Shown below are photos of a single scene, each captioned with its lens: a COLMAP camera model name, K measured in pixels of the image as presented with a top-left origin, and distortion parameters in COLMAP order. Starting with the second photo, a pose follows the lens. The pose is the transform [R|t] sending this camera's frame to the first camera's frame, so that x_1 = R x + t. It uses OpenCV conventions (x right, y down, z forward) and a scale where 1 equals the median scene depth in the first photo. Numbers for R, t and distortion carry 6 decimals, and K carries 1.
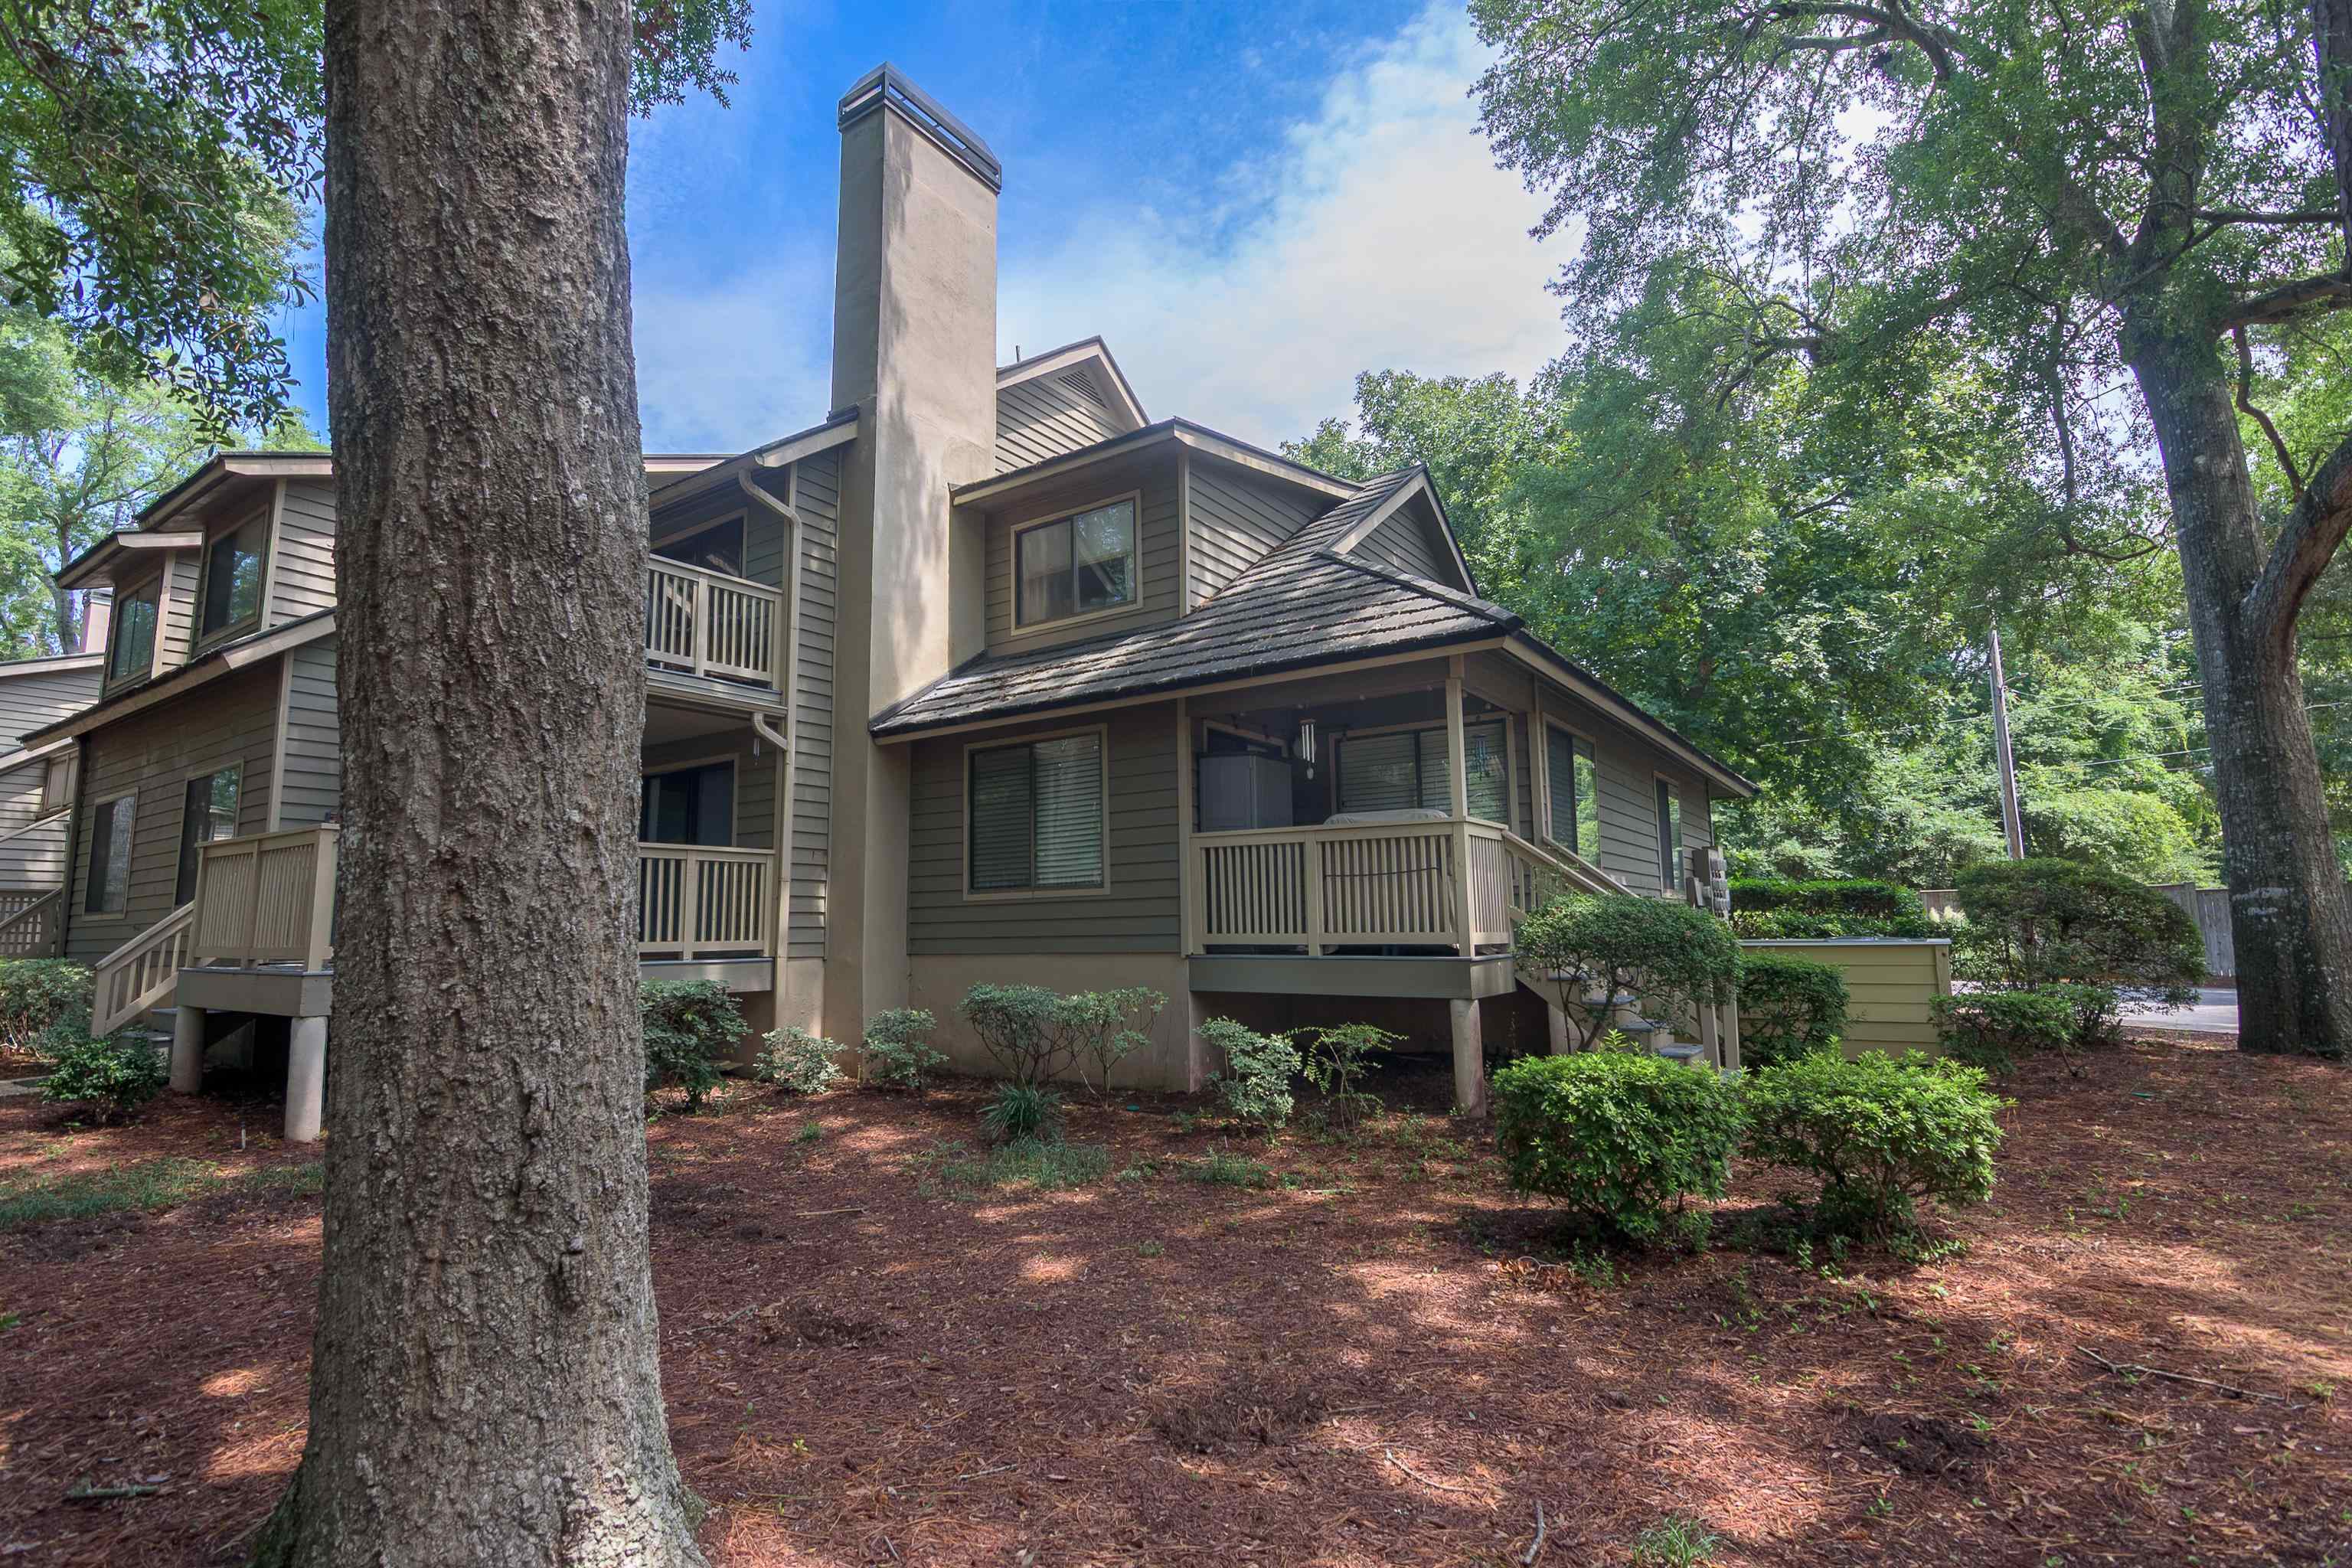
lens RADIAL K [[1101.1, 0, 1197.5], [0, 1101.1, 782.4], [0, 0, 1]] dist [-0.007566, -0.001150]
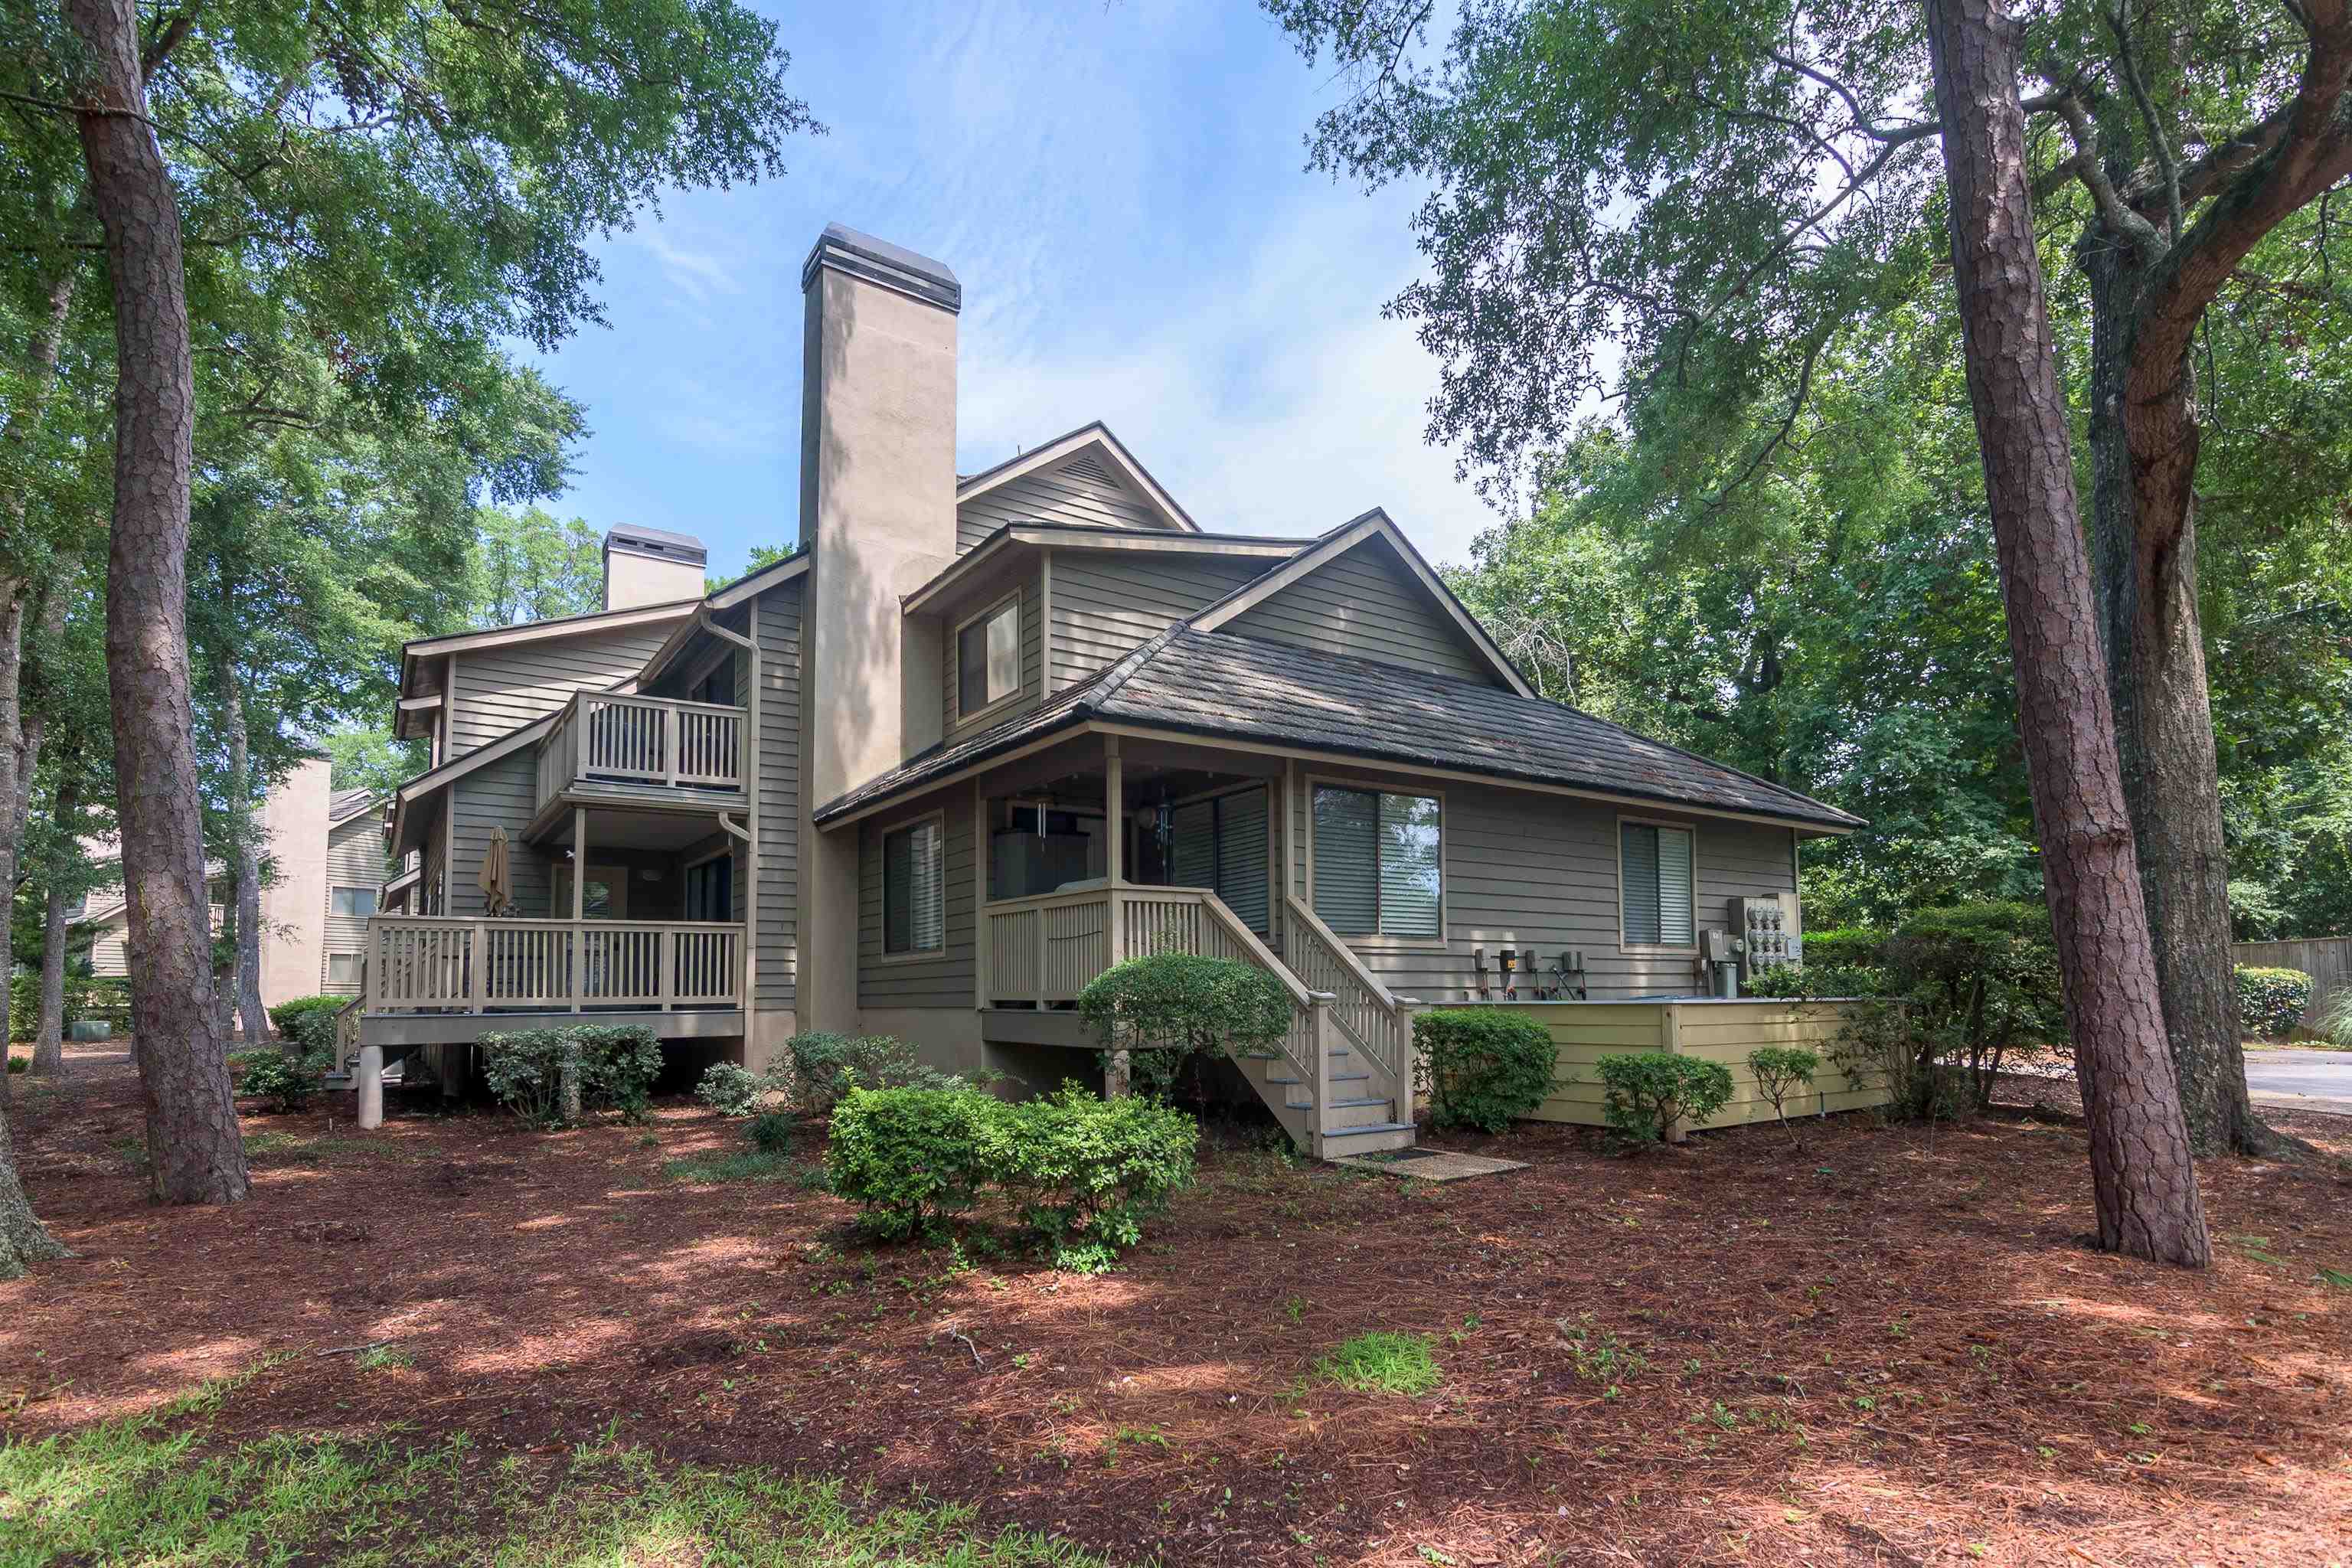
lens RADIAL K [[1152.6, 0, 1178.1], [0, 1152.6, 915.6], [0, 0, 1]] dist [-0.005361, -0.000846]
pose [[0.935578, -0.020471, -0.352527, 0.516049], [0.044663, 0.997161, 0.060627, -0.003094], [0.350285, -0.072466, 0.933836, -0.033475]]
